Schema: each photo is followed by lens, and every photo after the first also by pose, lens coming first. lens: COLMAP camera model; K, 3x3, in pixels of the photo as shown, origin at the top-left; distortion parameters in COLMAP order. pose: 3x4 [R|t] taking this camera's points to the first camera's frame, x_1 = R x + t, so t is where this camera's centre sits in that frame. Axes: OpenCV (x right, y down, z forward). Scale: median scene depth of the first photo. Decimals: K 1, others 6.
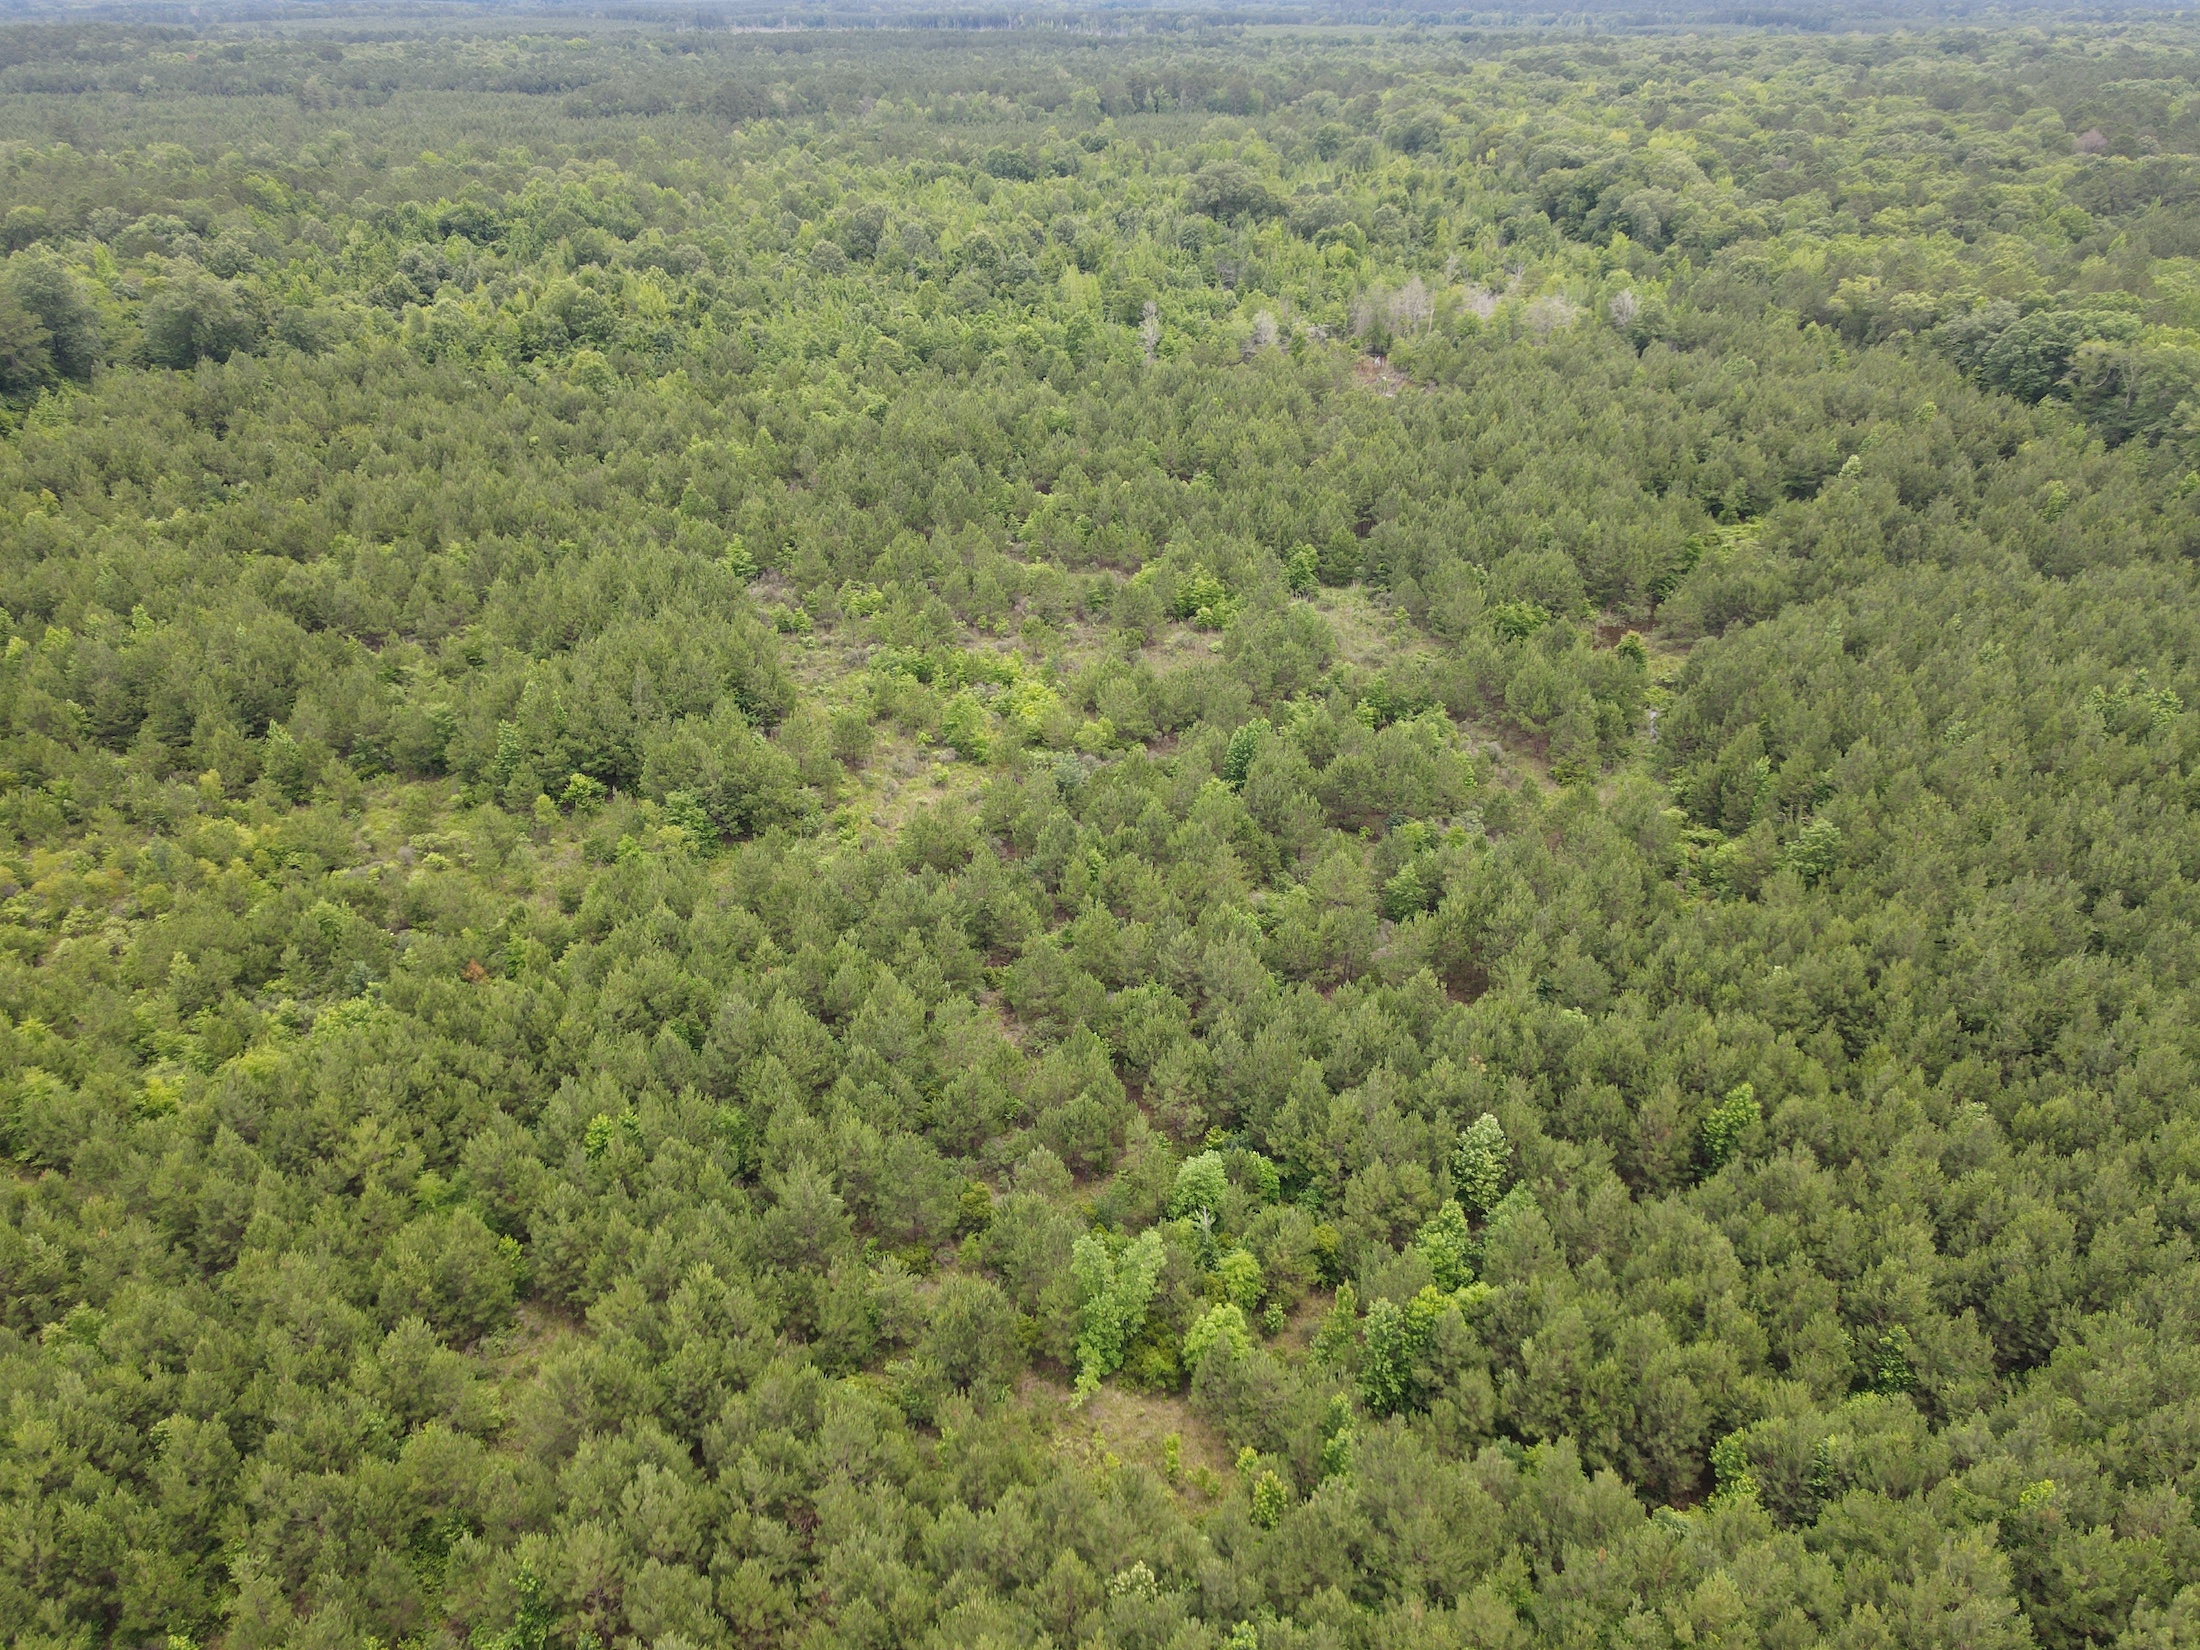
lens RADIAL K [[1599.3, 0, 1100.0], [0, 1599.3, 825.0], [0, 0, 1]] dist [0.024189, -0.004933]
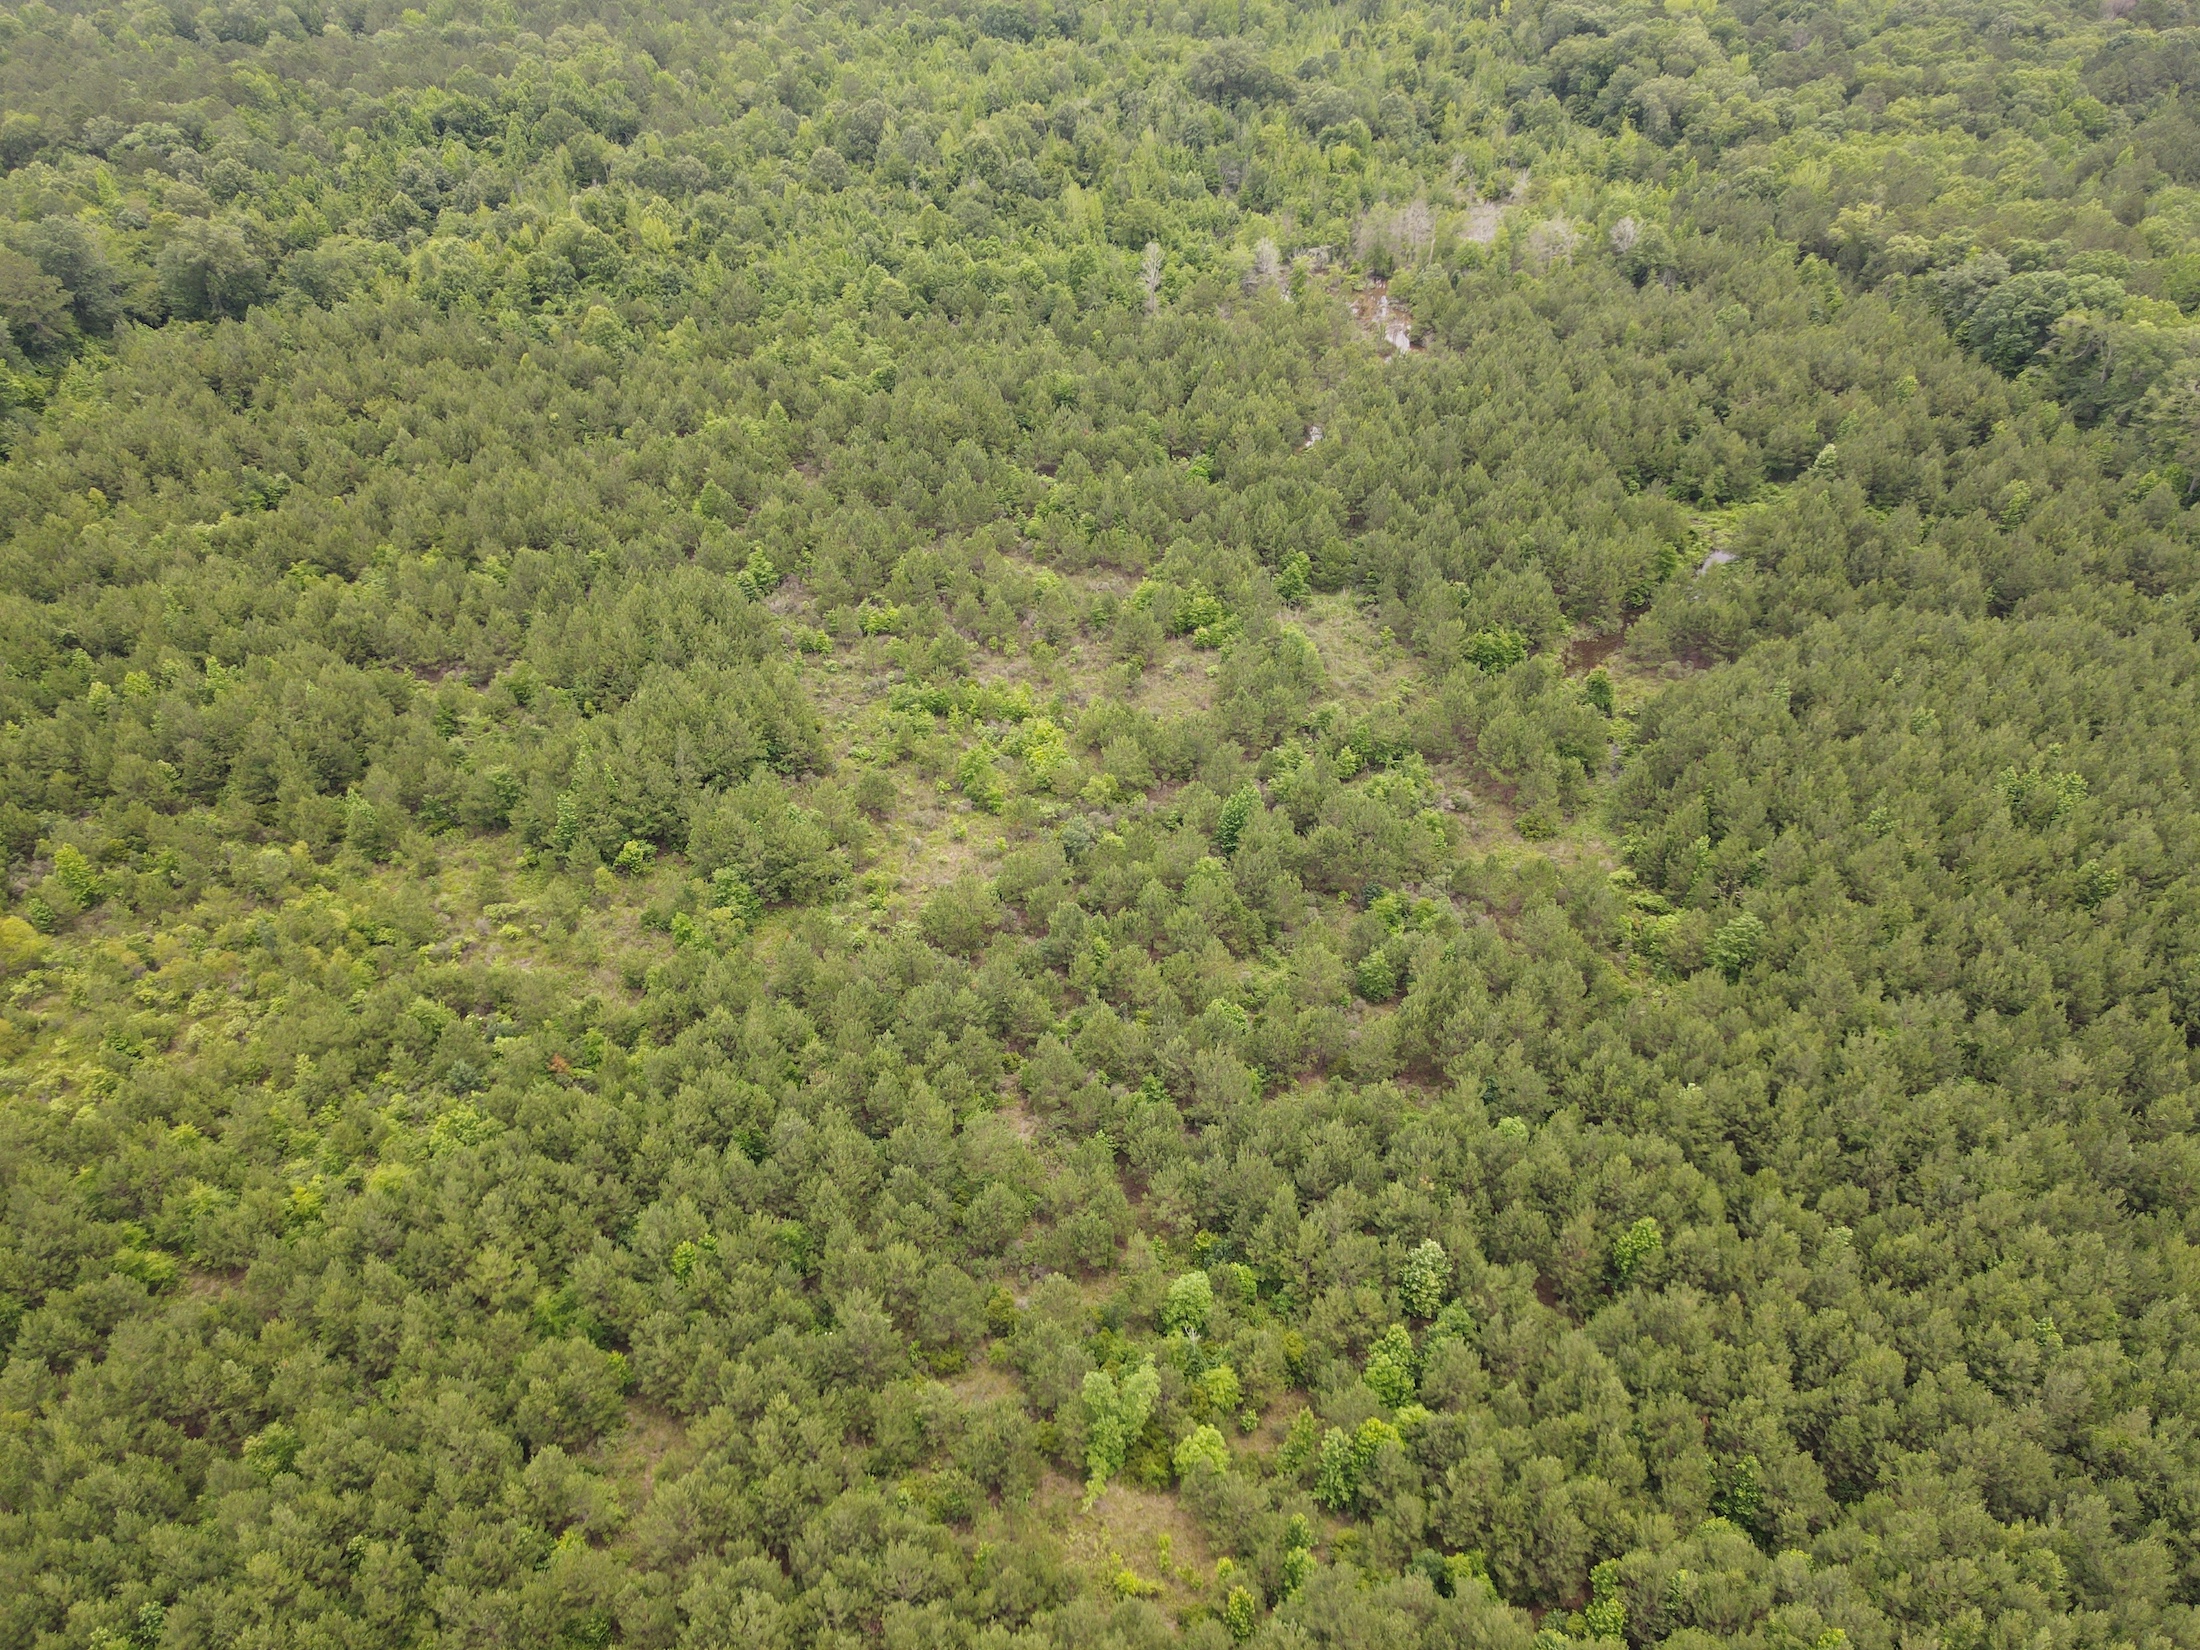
lens RADIAL K [[1599.3, 0, 1100.0], [0, 1599.3, 825.0], [0, 0, 1]] dist [0.024189, -0.004933]
pose [[0.999986, -0.004124, -0.003462, 0.000946], [0.004532, 0.991808, 0.127655, -0.175129], [0.002907, -0.127668, 0.991813, -0.087771]]
